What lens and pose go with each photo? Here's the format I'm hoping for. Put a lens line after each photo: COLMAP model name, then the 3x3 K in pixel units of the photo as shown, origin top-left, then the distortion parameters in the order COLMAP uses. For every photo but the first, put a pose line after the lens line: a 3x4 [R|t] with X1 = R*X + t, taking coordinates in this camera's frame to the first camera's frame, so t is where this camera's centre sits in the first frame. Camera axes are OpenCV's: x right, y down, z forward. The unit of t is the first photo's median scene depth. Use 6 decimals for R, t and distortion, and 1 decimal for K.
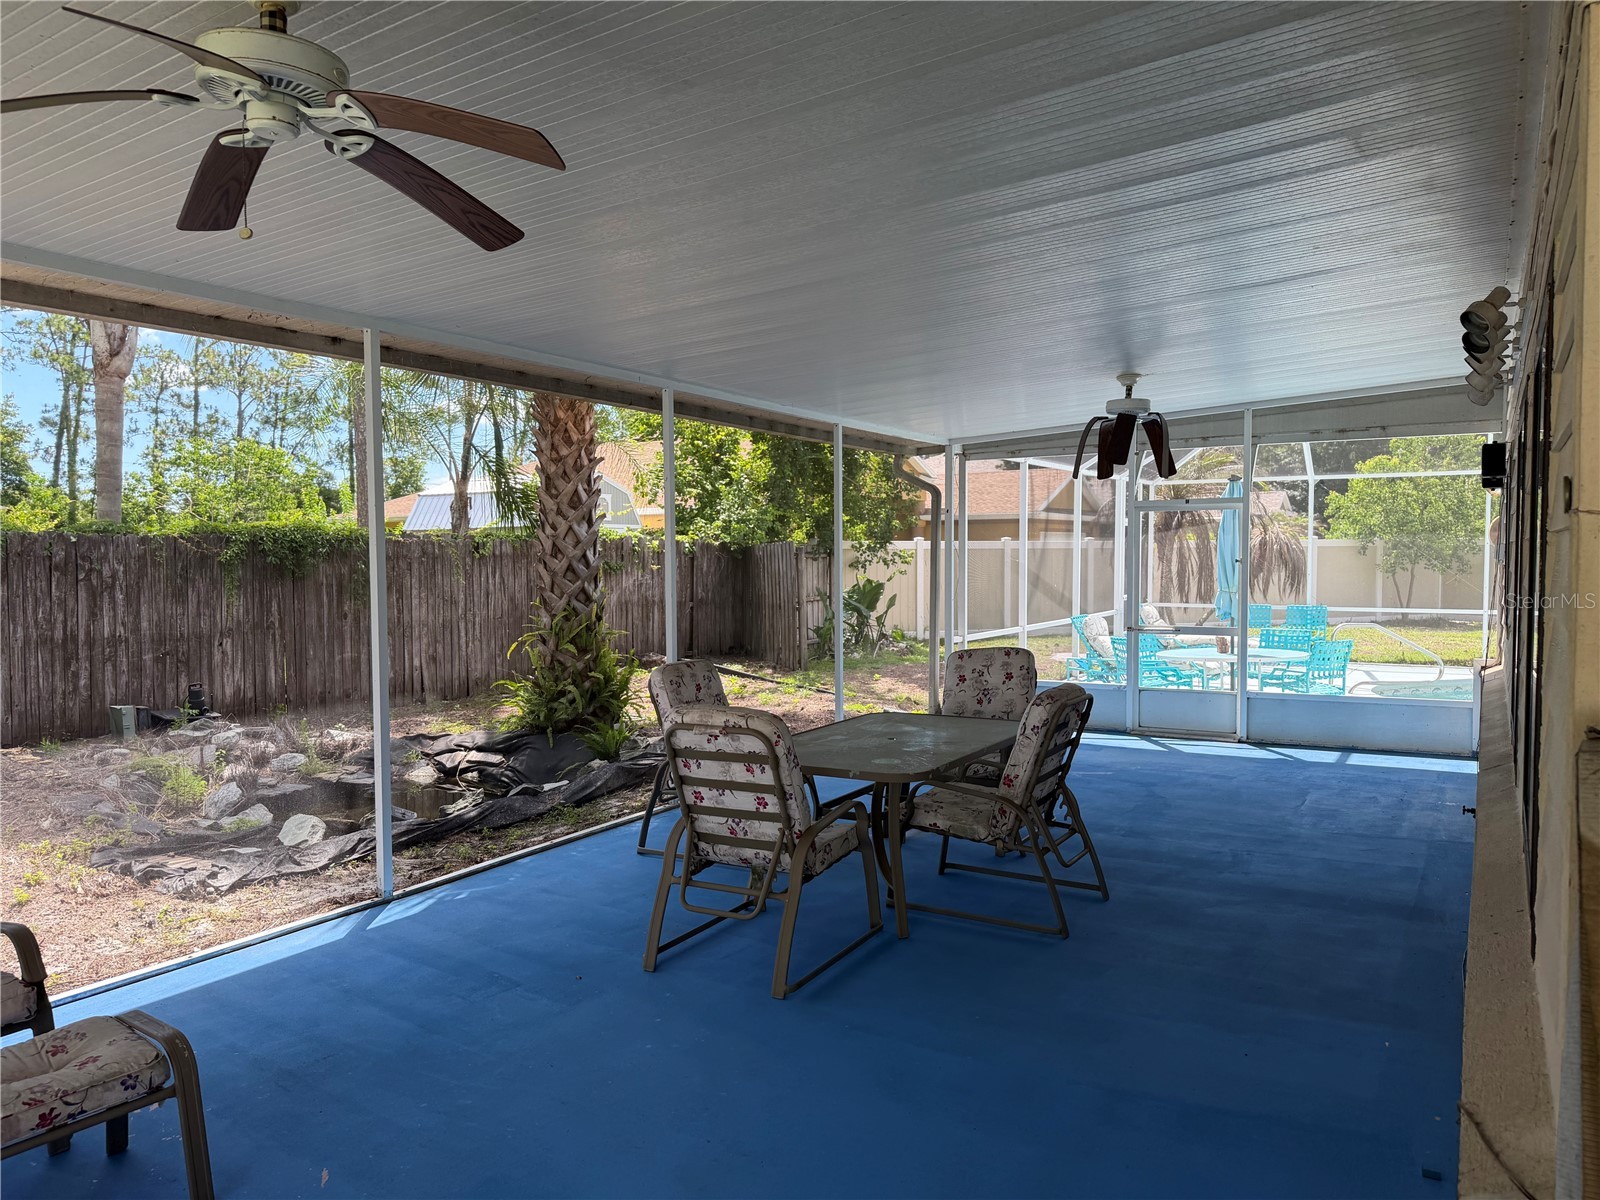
lens RADIAL K [[1113.0, 0, 804.8], [0, 1113.0, 602.1], [0, 0, 1]] dist [0.069331, -0.086398]
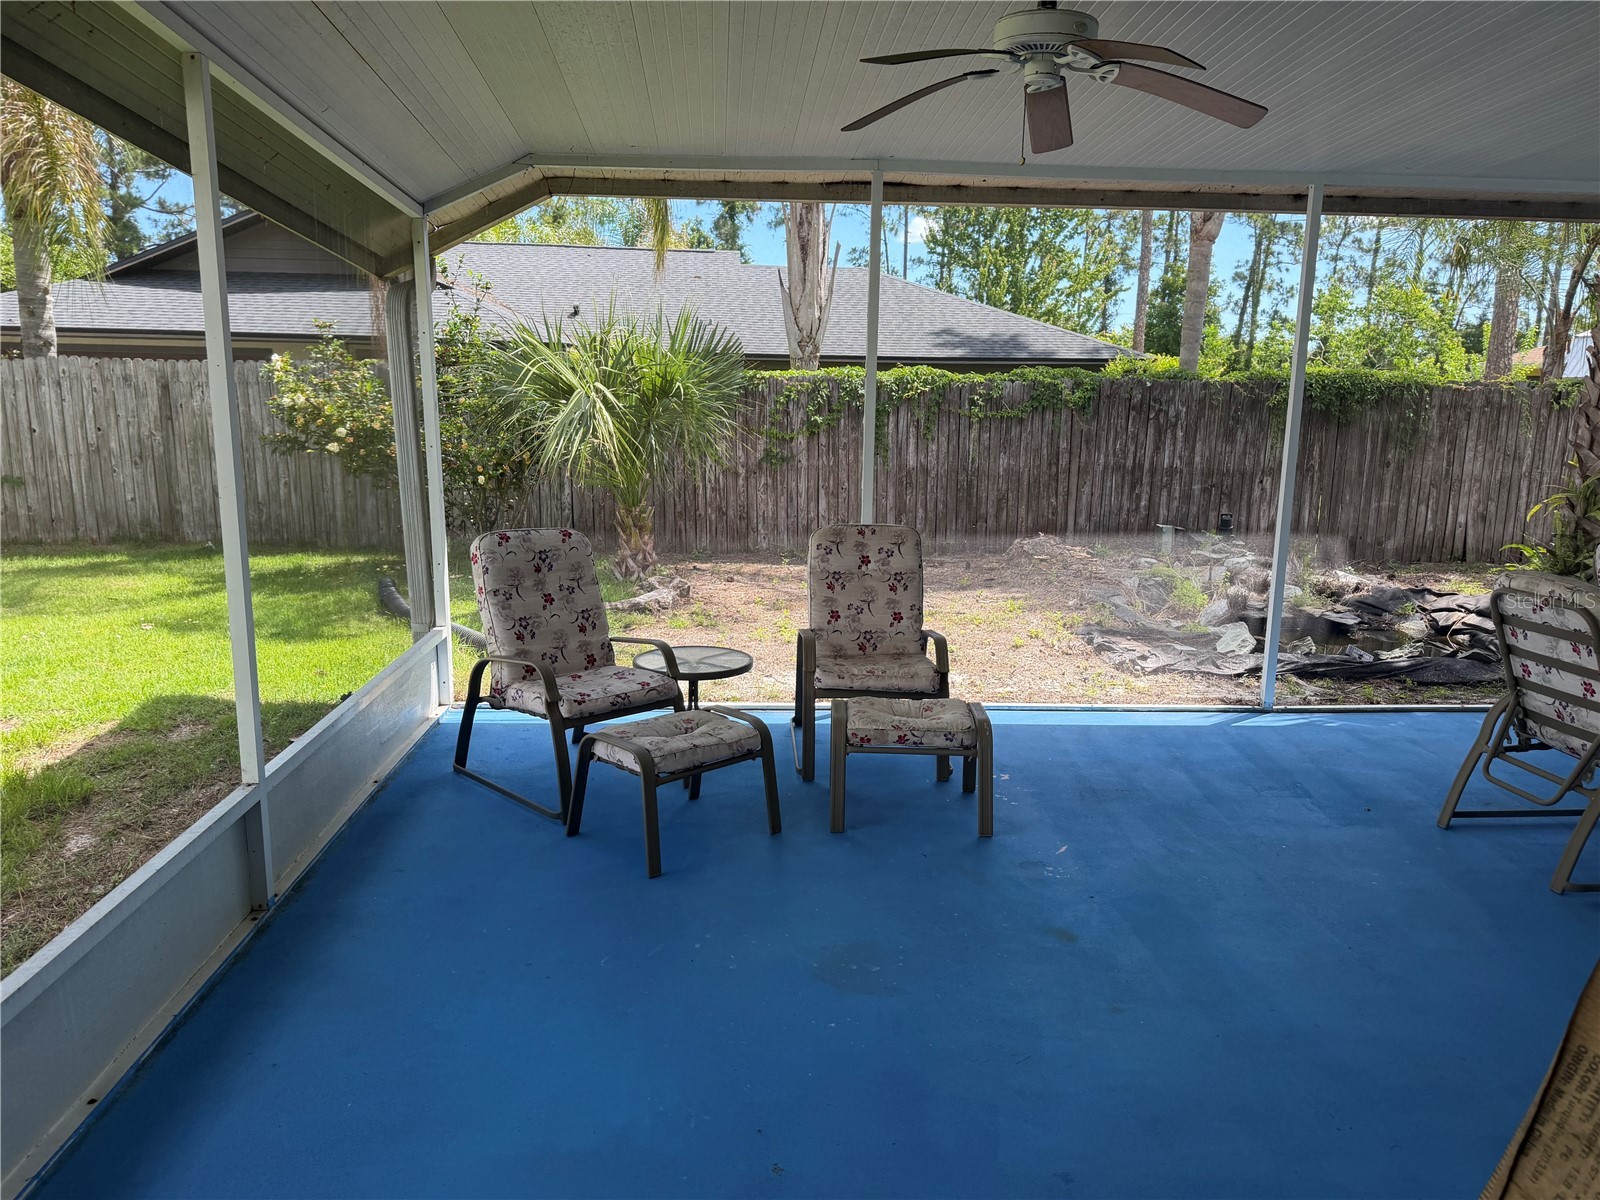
lens RADIAL K [[1113.0, 0, 816.8], [0, 1113.0, 608.9], [0, 0, 1]] dist [0.069331, -0.086398]
pose [[0.586985, 0.170111, -0.791524, 0.142992], [-0.058548, 0.984035, 0.168067, 0.000100], [0.807478, -0.052311, 0.587574, -0.015110]]
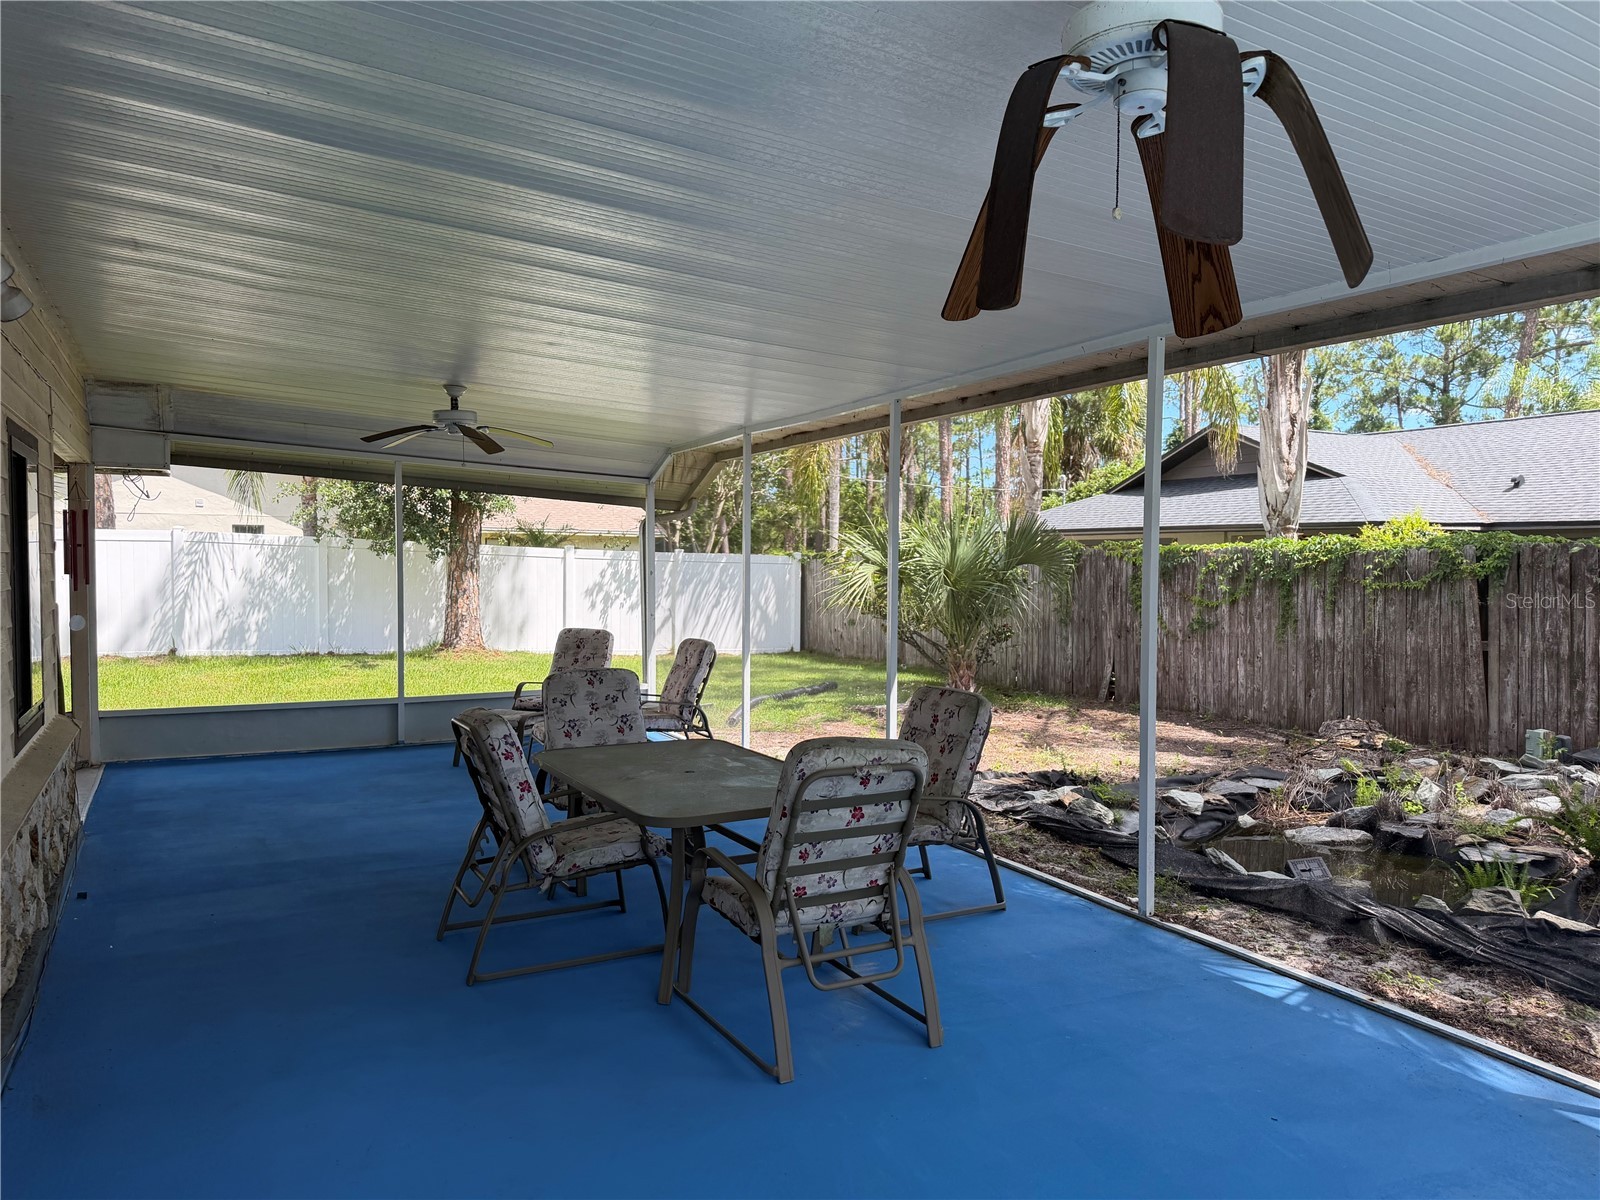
lens RADIAL K [[1113.0, 0, 800.1], [0, 1113.0, 600.6], [0, 0, 1]] dist [0.069331, -0.086398]
pose [[-0.494496, 0.037198, -0.868383, 0.484396], [-0.042251, 0.996874, 0.066762, -0.049084], [0.868152, 0.069704, -0.491379, 0.904878]]
